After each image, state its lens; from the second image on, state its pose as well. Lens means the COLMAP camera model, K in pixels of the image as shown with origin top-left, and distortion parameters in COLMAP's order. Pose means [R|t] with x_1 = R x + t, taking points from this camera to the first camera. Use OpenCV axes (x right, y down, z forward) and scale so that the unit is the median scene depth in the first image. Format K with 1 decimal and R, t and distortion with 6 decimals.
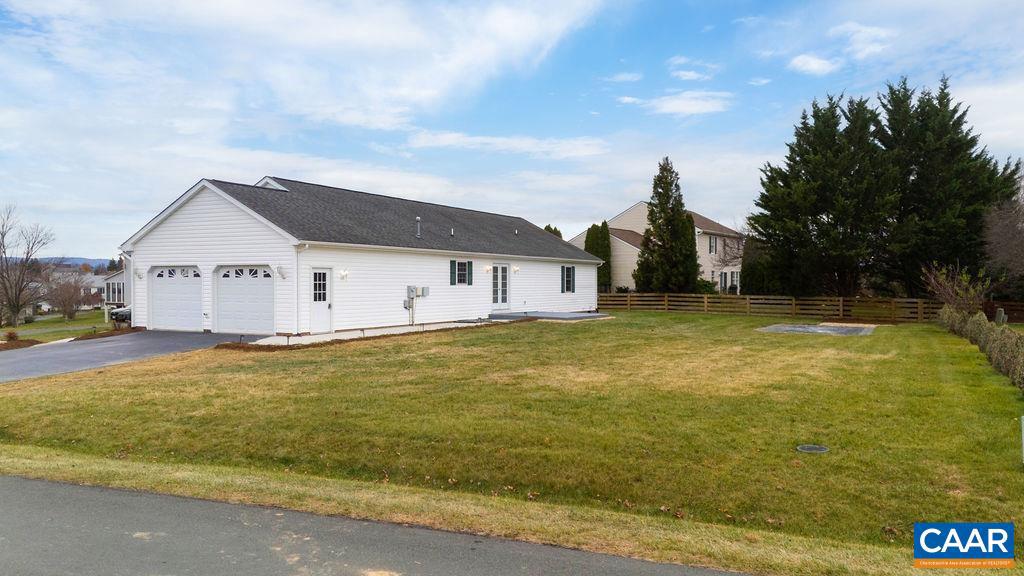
lens RADIAL K [[753.8, 0, 512.0], [0, 753.8, 288.0], [0, 0, 1]] dist [0.110484, -0.138969]
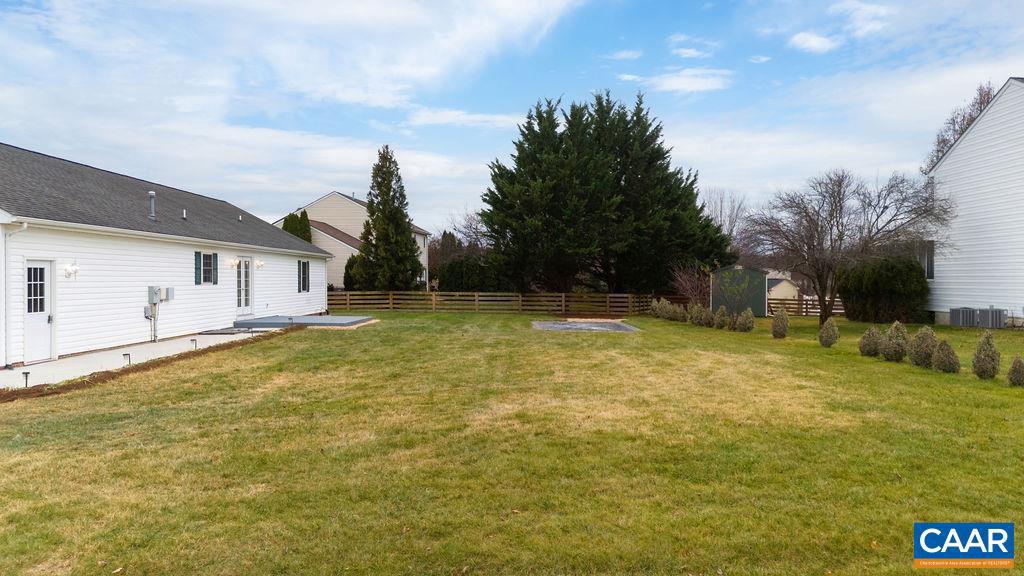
lens RADIAL K [[745.4, 0, 512.0], [0, 745.4, 288.0], [0, 0, 1]] dist [0.112433, -0.127388]
pose [[0.876261, -0.009614, 0.481741, -0.136433], [0.007076, 0.999950, 0.007085, -0.003036], [-0.481785, -0.002799, 0.876285, 0.153750]]
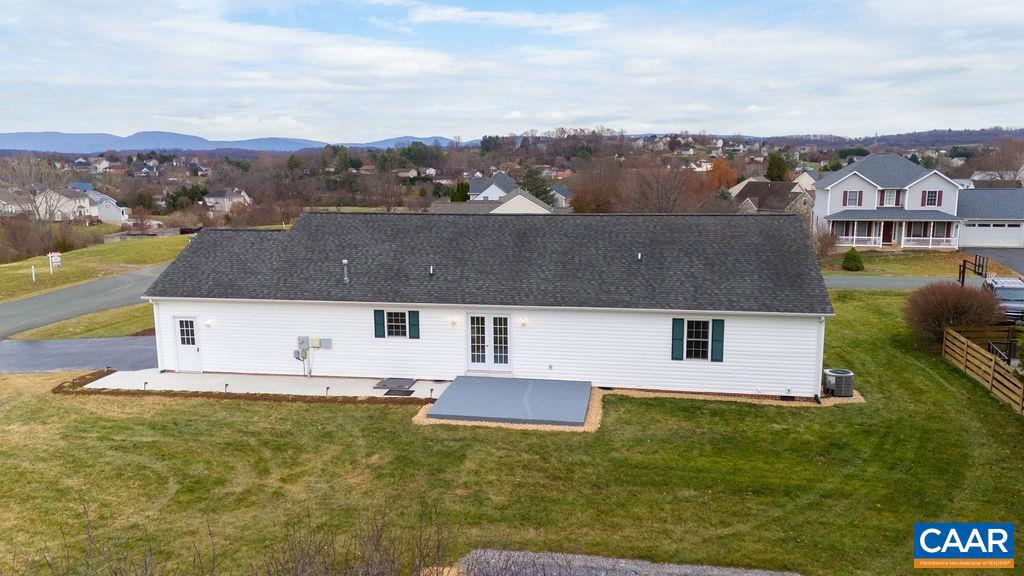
lens RADIAL K [[745.4, 0, 512.0], [0, 745.4, 288.0], [0, 0, 1]] dist [0.112433, -0.127388]
pose [[0.357260, 0.146782, -0.922399, 0.625510], [-0.001648, 0.987672, 0.156531, -0.160313], [0.934003, -0.054402, 0.353098, 0.683248]]
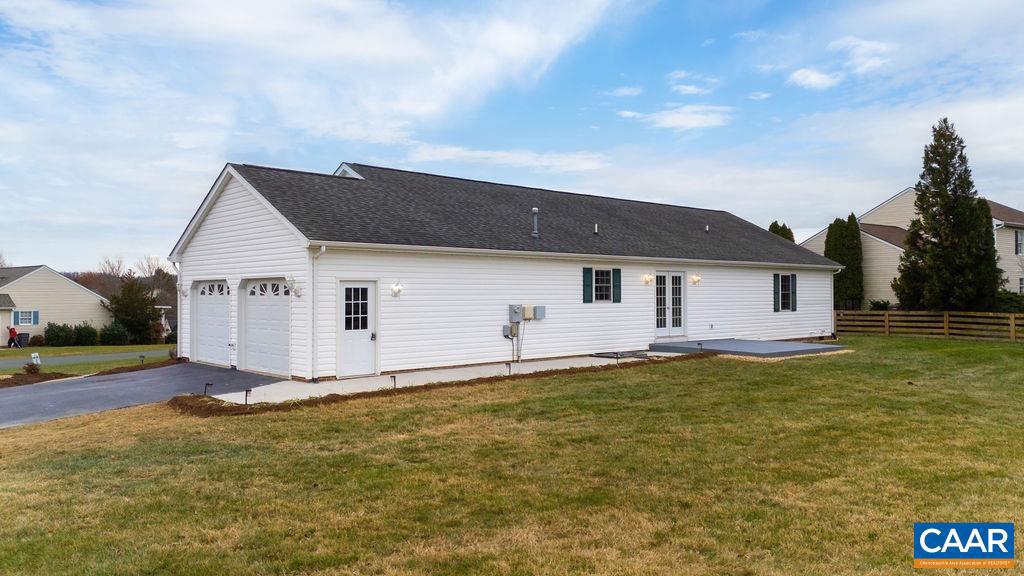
lens RADIAL K [[745.4, 0, 512.0], [0, 745.4, 288.0], [0, 0, 1]] dist [0.112433, -0.127388]
pose [[0.947541, -0.007826, -0.319538, 0.062380], [0.002955, 0.999872, -0.015725, -0.005808], [0.319620, 0.013956, 0.947443, 0.260511]]
